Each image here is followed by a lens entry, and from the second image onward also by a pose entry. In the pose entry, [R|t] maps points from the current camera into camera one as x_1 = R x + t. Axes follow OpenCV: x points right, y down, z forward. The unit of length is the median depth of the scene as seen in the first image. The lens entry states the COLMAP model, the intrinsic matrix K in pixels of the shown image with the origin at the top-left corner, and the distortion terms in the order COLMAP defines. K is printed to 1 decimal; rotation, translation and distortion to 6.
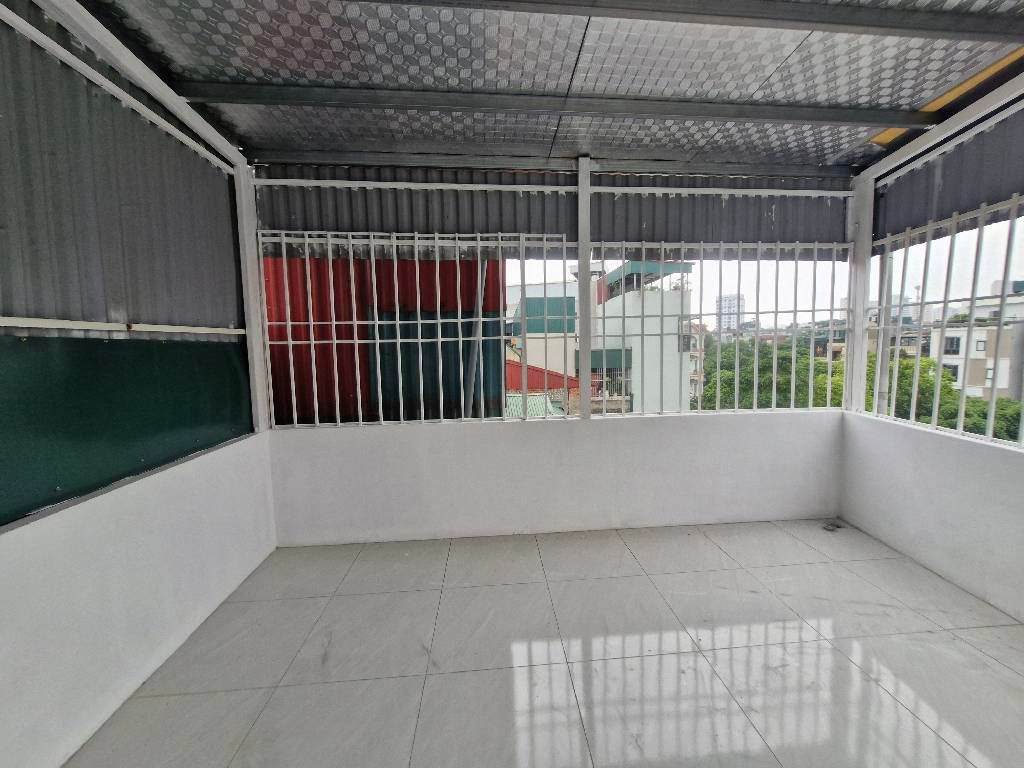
lens RADIAL K [[407.7, 0, 517.5], [0, 407.7, 378.8], [0, 0, 1]] dist [0.019718, -0.000861]
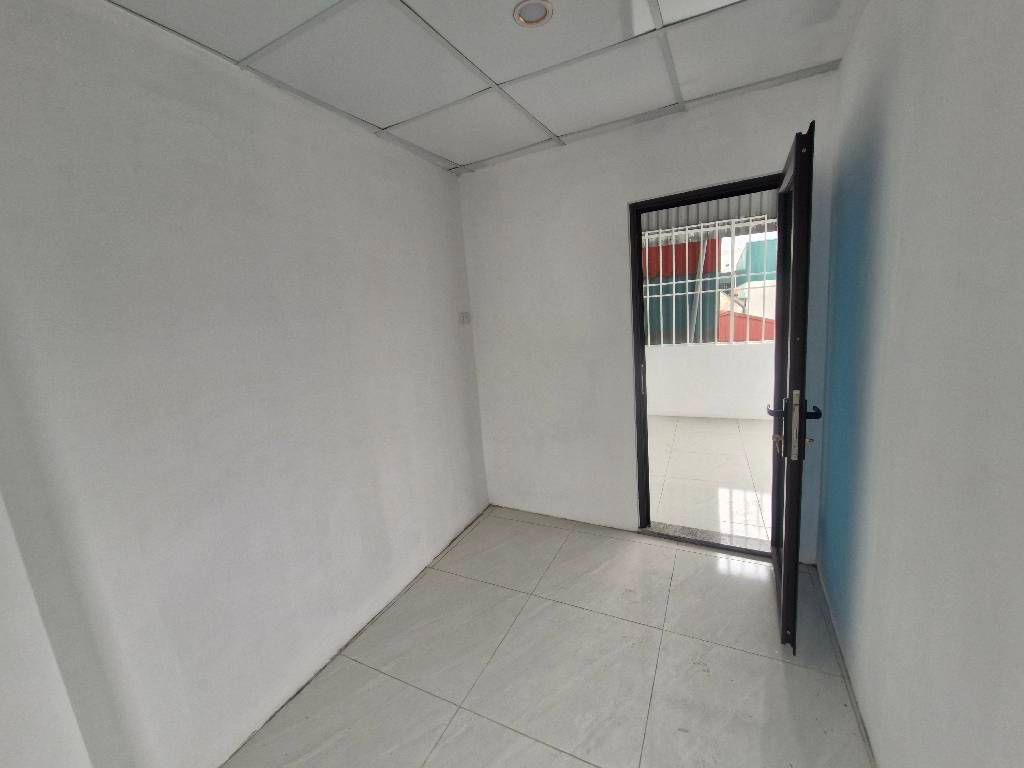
lens RADIAL K [[407.7, 0, 519.4], [0, 407.7, 381.5], [0, 0, 1]] dist [0.019718, -0.000861]
pose [[0.875609, 0.031592, -0.481986, 0.069692], [0.017801, 0.995070, 0.097561, 0.080599], [0.482692, -0.094005, 0.870730, -0.763384]]
